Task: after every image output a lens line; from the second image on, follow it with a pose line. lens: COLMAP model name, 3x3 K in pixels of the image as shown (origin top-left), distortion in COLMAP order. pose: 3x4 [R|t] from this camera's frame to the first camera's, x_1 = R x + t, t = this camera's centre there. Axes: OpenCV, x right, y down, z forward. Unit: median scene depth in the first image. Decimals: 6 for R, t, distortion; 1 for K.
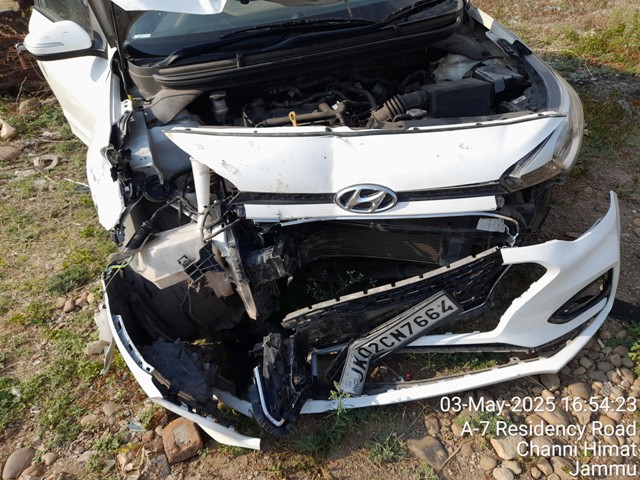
lens RADIAL K [[477.3, 0, 320.7], [0, 477.3, 233.6], [0, 0, 1]] dist [0.019013, -0.004141]
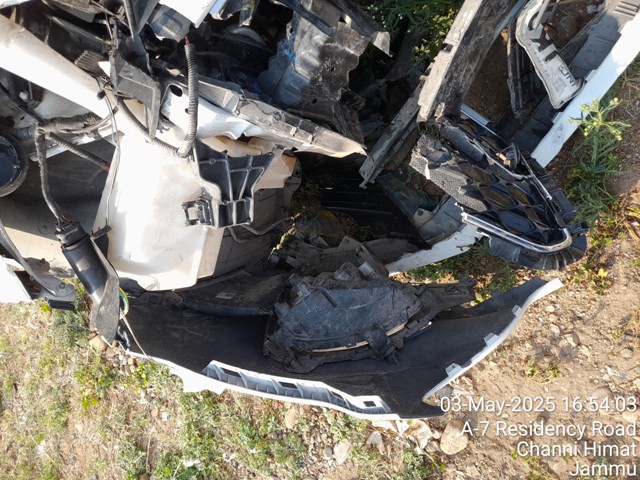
lens RADIAL K [[477.3, 0, 320.7], [0, 477.3, 233.6], [0, 0, 1]] dist [0.019013, -0.004141]
pose [[0.628367, -0.758891, -0.170995, -0.141380], [0.721417, 0.486235, 0.493084, -0.061656], [-0.291053, -0.433197, 0.853011, 0.542588]]
